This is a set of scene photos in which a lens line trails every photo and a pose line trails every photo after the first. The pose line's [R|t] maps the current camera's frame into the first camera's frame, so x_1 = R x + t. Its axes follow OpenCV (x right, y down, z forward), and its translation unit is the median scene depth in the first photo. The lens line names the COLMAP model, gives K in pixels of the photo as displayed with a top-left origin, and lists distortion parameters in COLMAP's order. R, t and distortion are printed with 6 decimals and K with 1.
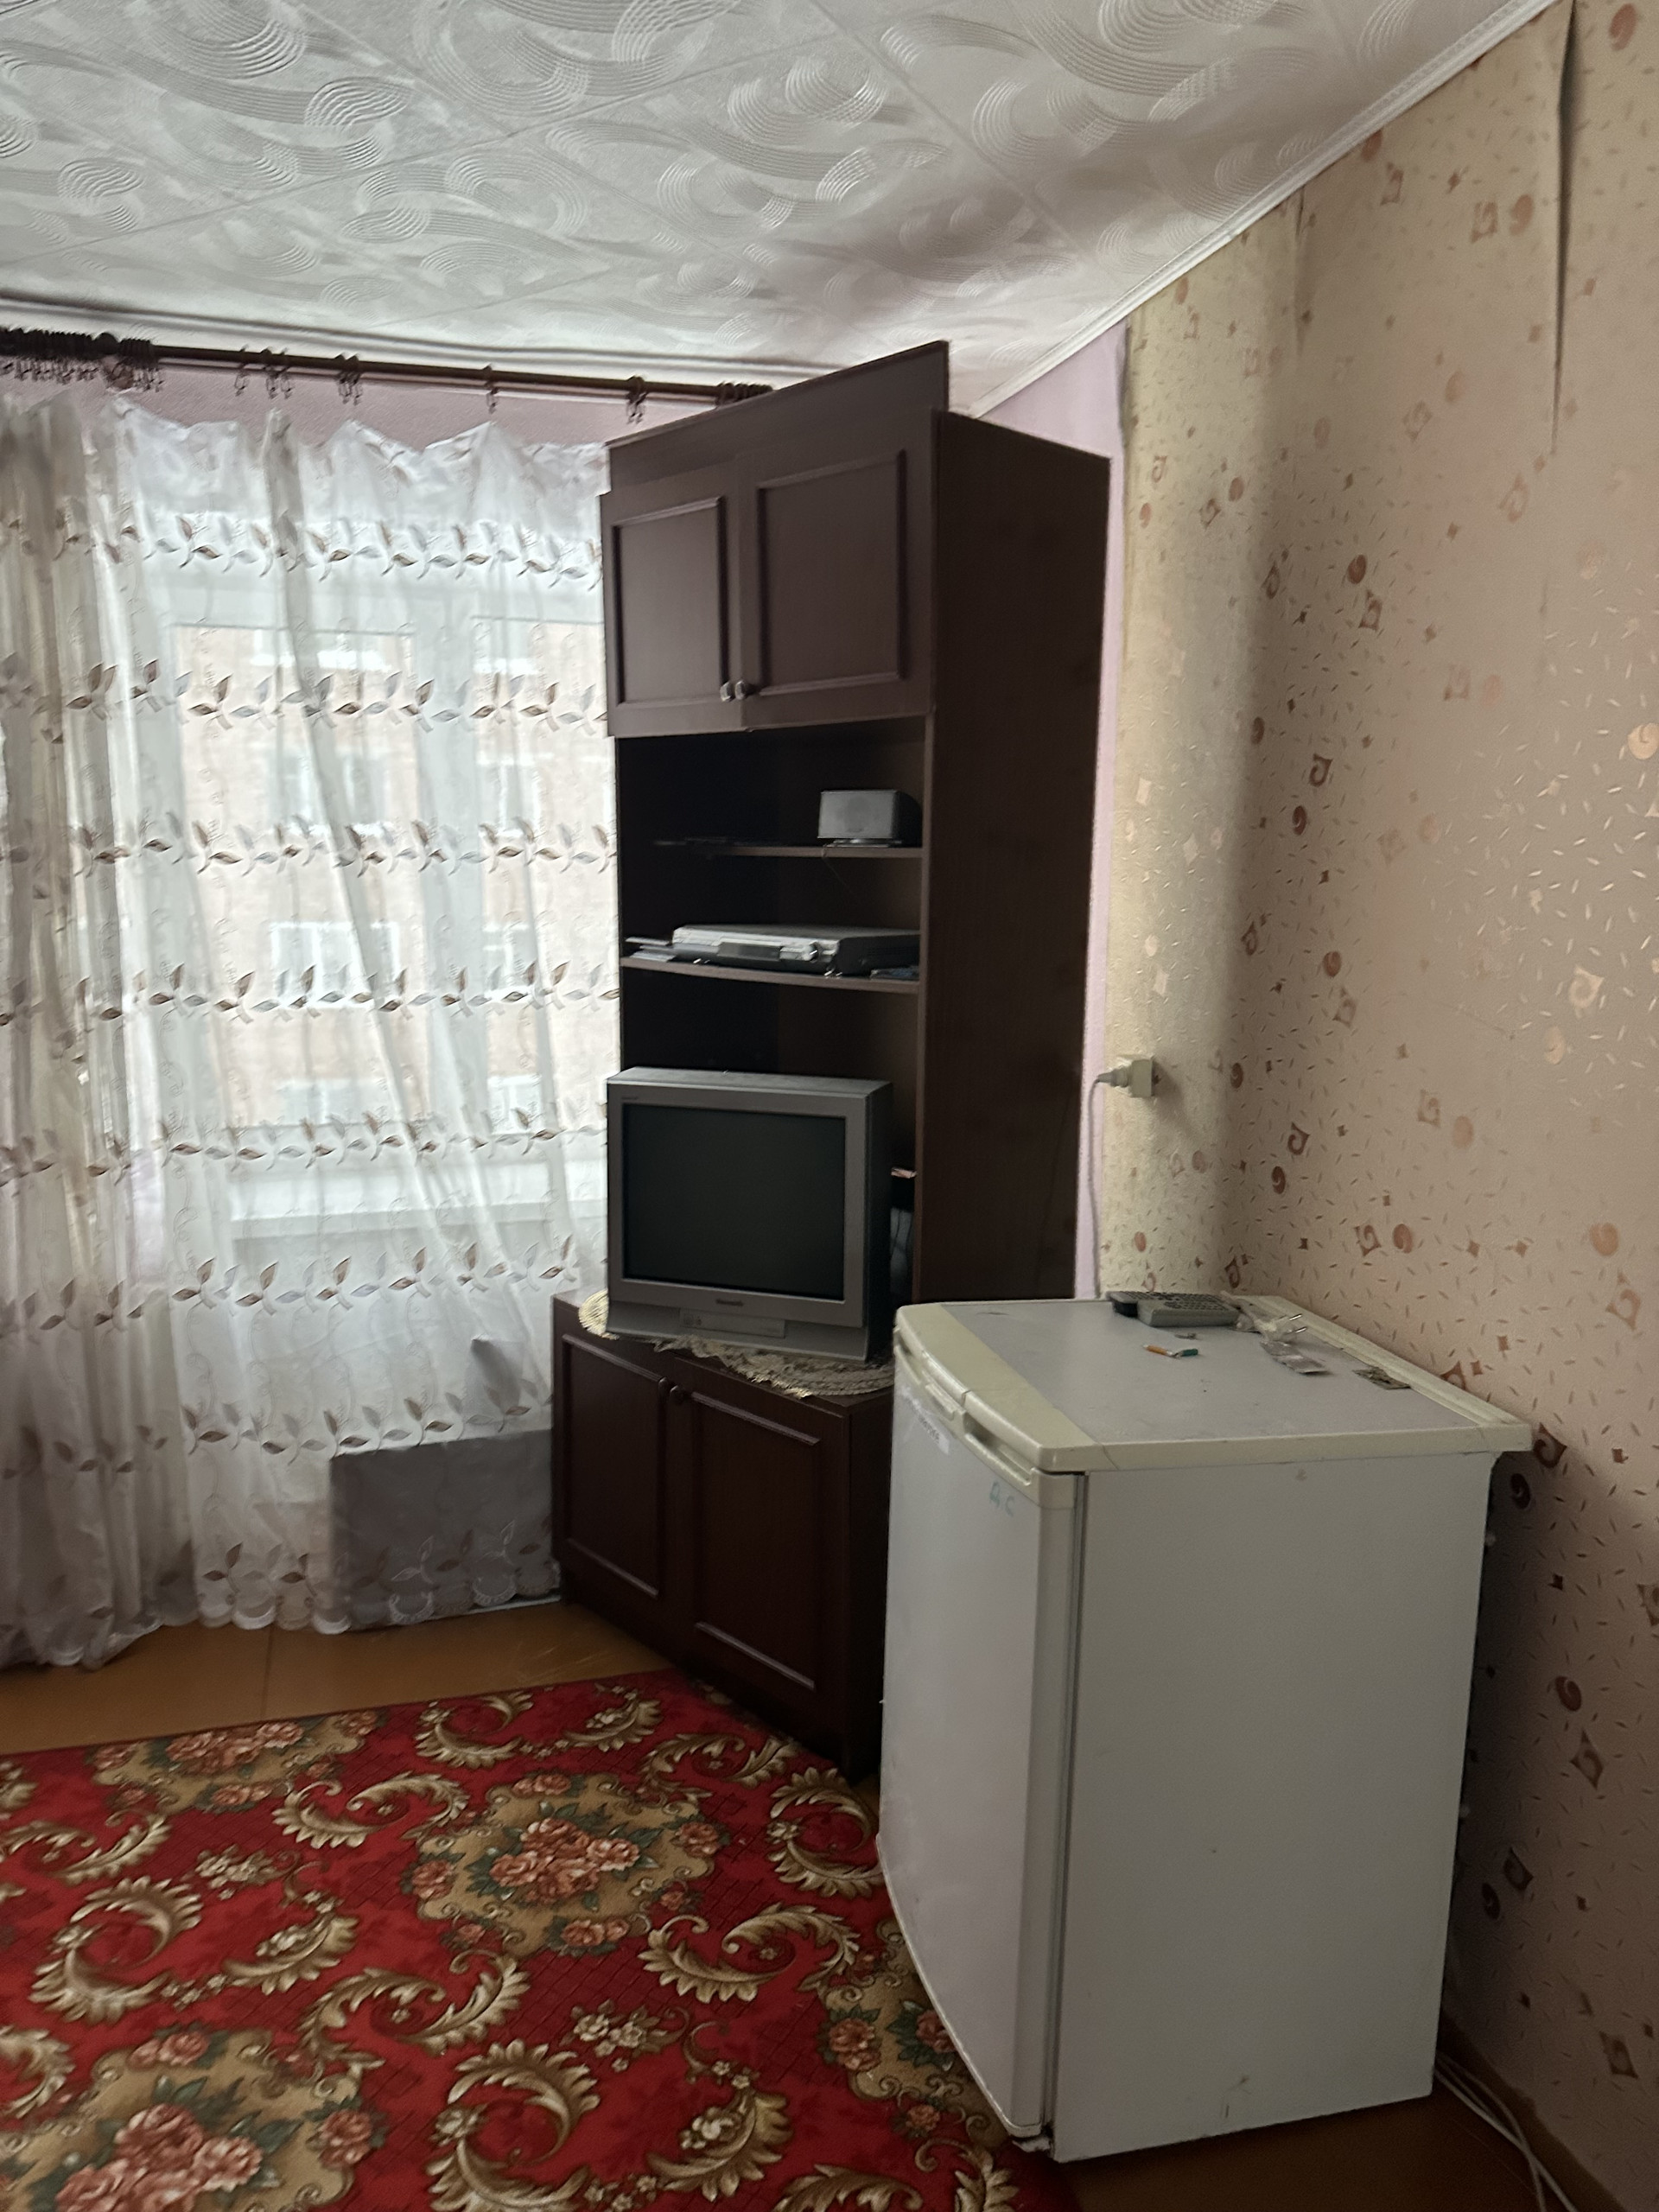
lens RADIAL K [[1591.9, 0, 831.8], [0, 1591.9, 1095.3], [0, 0, 1]] dist [0.034699, -0.037680]
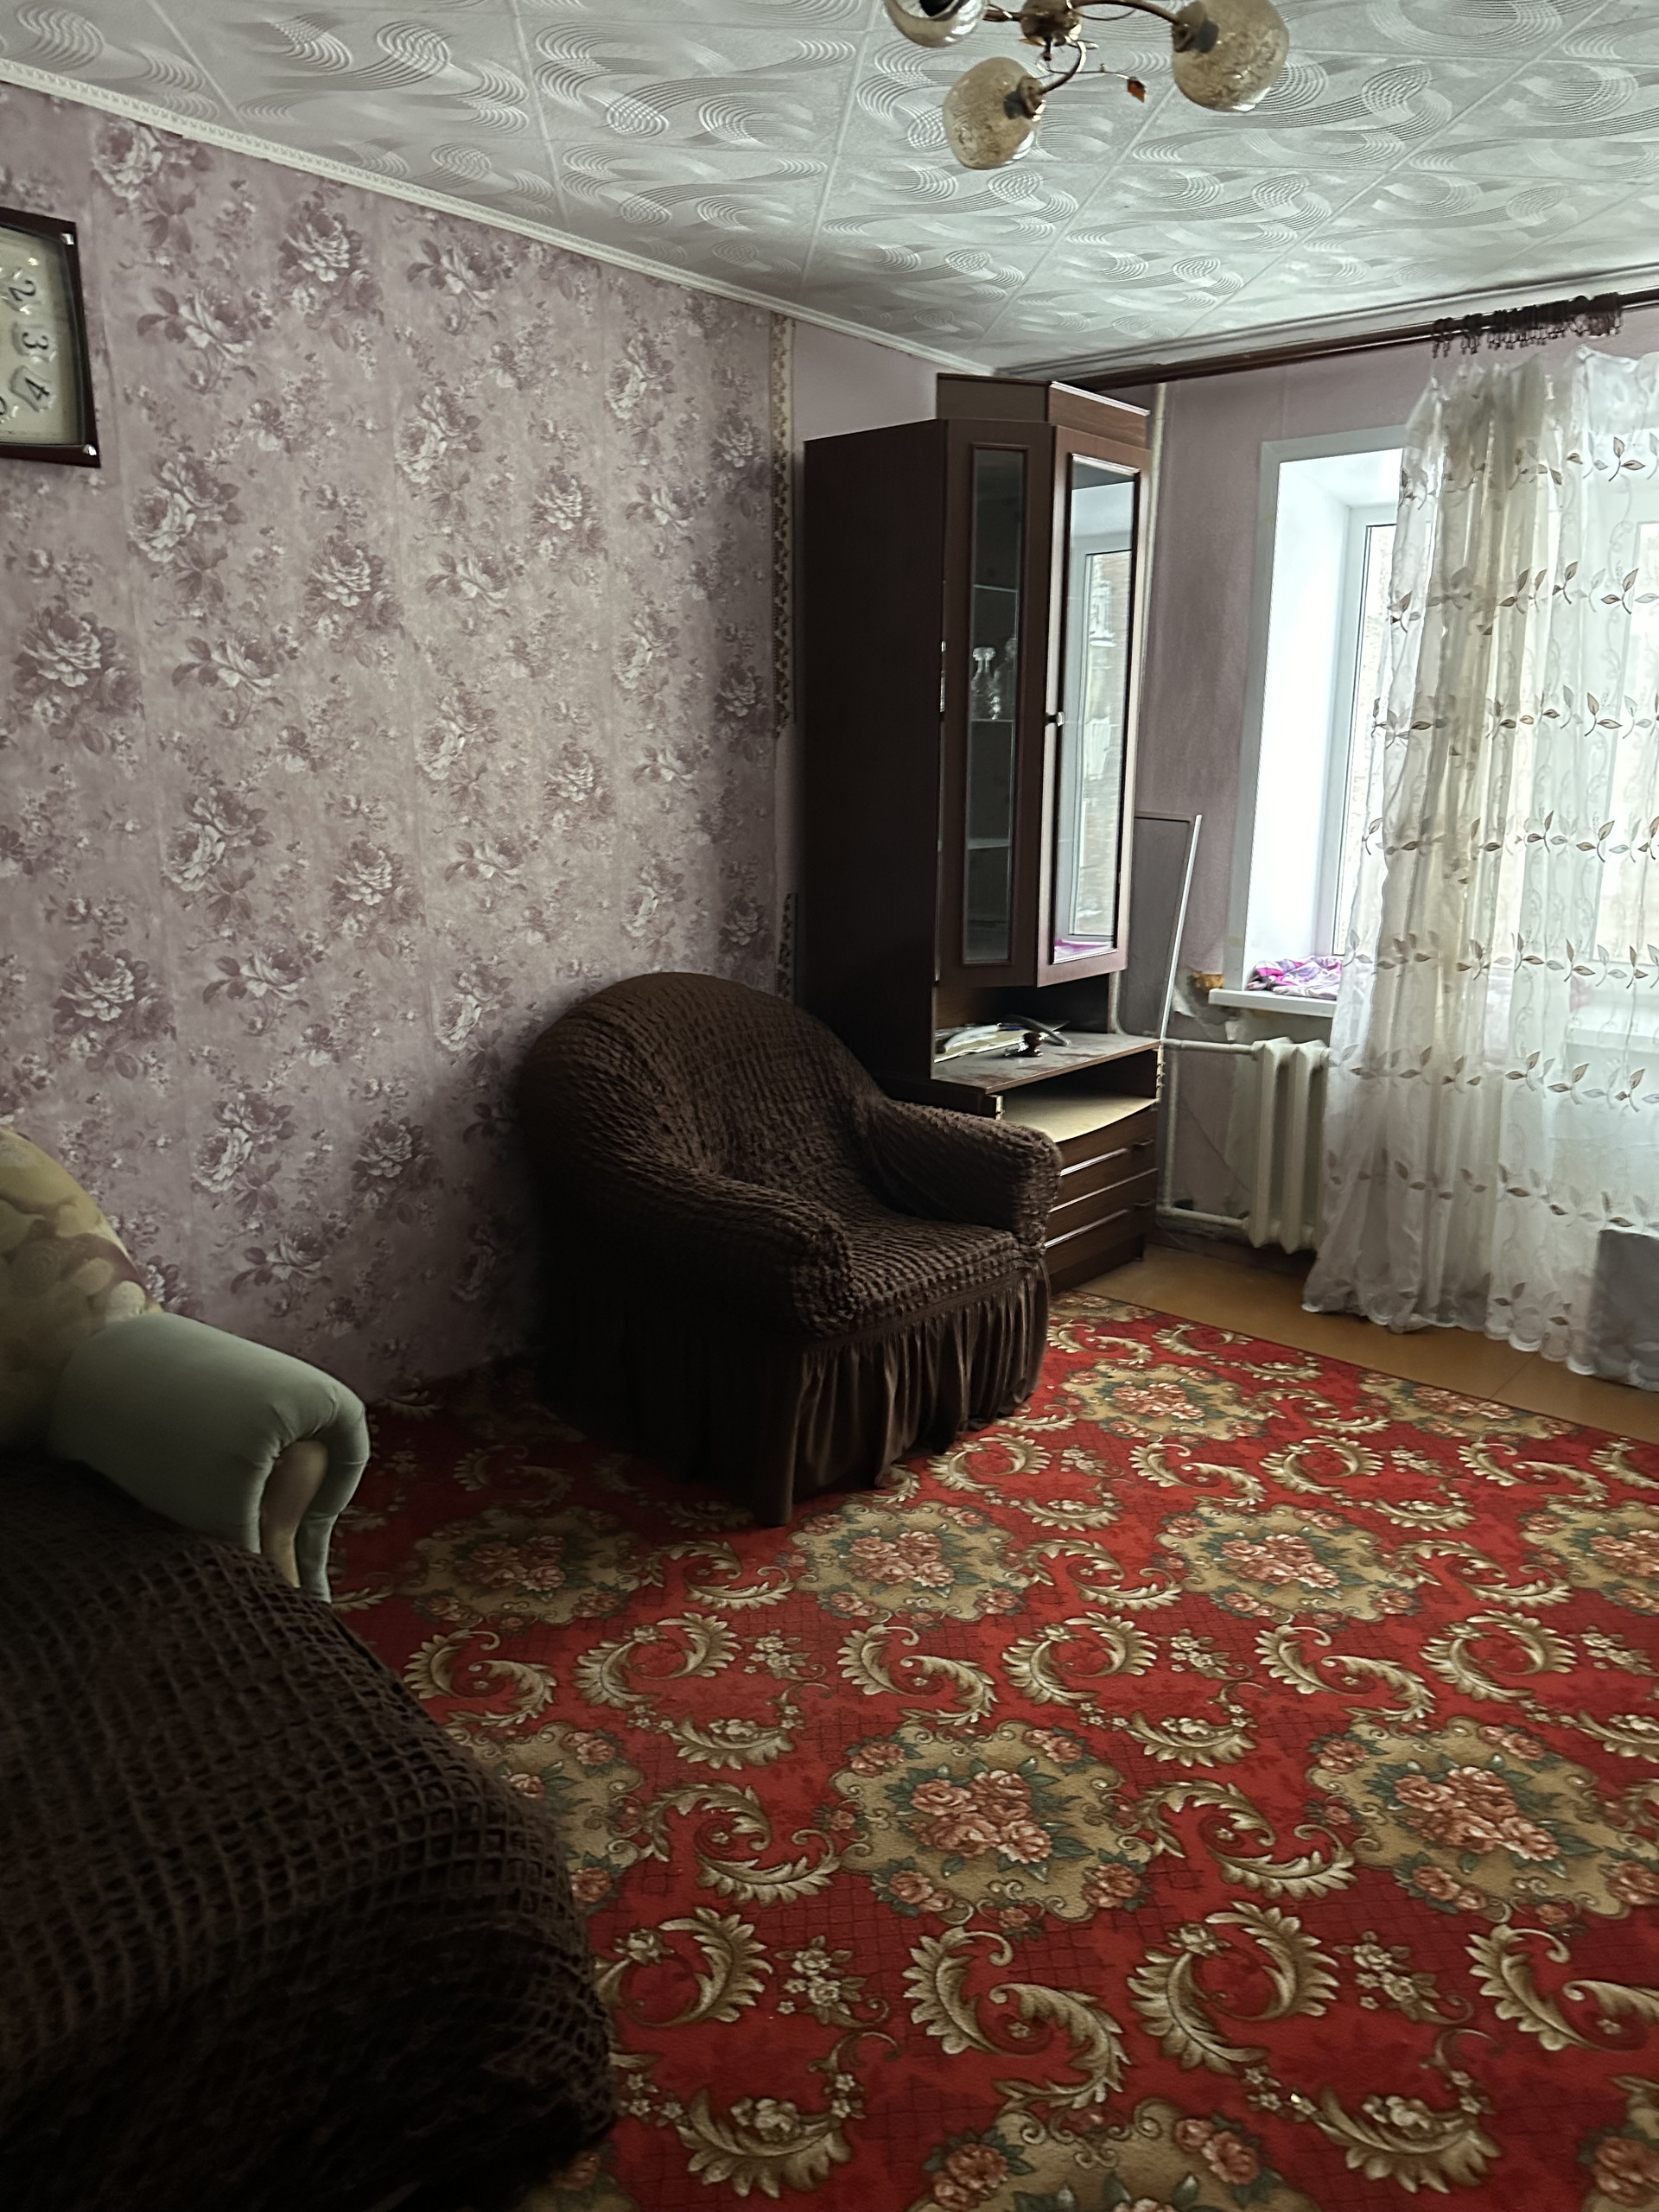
lens RADIAL K [[1591.9, 0, 831.0], [0, 1591.9, 1109.0], [0, 0, 1]] dist [0.034699, -0.037680]
pose [[0.567827, 0.184546, -0.802194, 0.325142], [-0.121513, 0.982660, 0.140050, 0.040943], [0.814129, 0.017953, 0.580406, -0.181355]]
